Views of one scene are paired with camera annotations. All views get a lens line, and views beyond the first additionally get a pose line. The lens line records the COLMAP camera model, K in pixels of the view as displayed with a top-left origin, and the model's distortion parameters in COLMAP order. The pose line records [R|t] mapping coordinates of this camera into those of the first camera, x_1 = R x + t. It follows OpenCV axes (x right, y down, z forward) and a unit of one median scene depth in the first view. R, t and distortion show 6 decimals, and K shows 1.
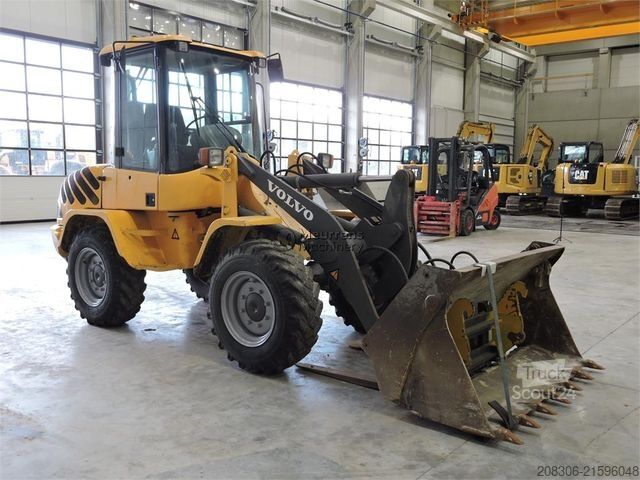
lens RADIAL K [[619.3, 0, 320.0], [0, 619.3, 240.0], [0, 0, 1]] dist [0.005408, 0.011457]
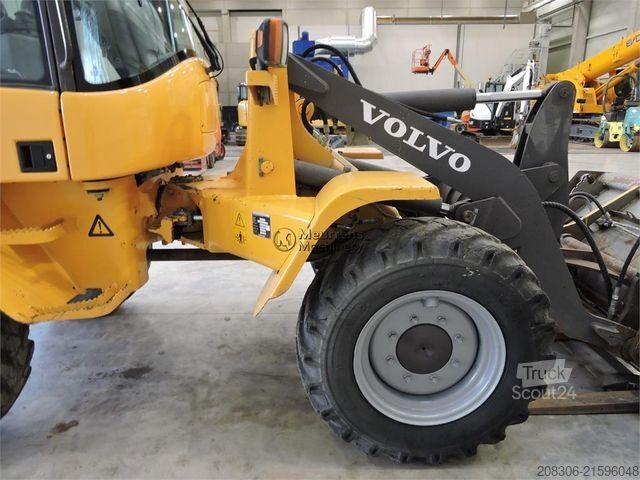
lens RADIAL K [[457.0, 0, 320.0], [0, 457.0, 240.0], [0, 0, 1]] dist [-0.002947, 0.003535]
pose [[0.771361, -0.187058, 0.608285, -0.353952], [0.085678, 0.977649, 0.191996, -0.057649], [-0.630604, -0.095981, 0.770147, 0.697757]]
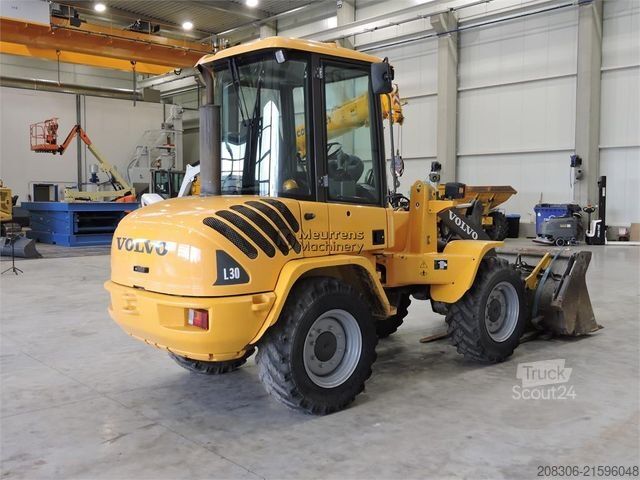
lens RADIAL K [[662.6, 0, 320.0], [0, 662.6, 240.0], [0, 0, 1]] dist [-0.019611, 0.029242]
pose [[0.154096, -0.073754, 0.985299, -1.335424], [0.109888, 0.992303, 0.057093, -0.135846], [-0.981926, 0.099475, 0.161015, 1.015406]]
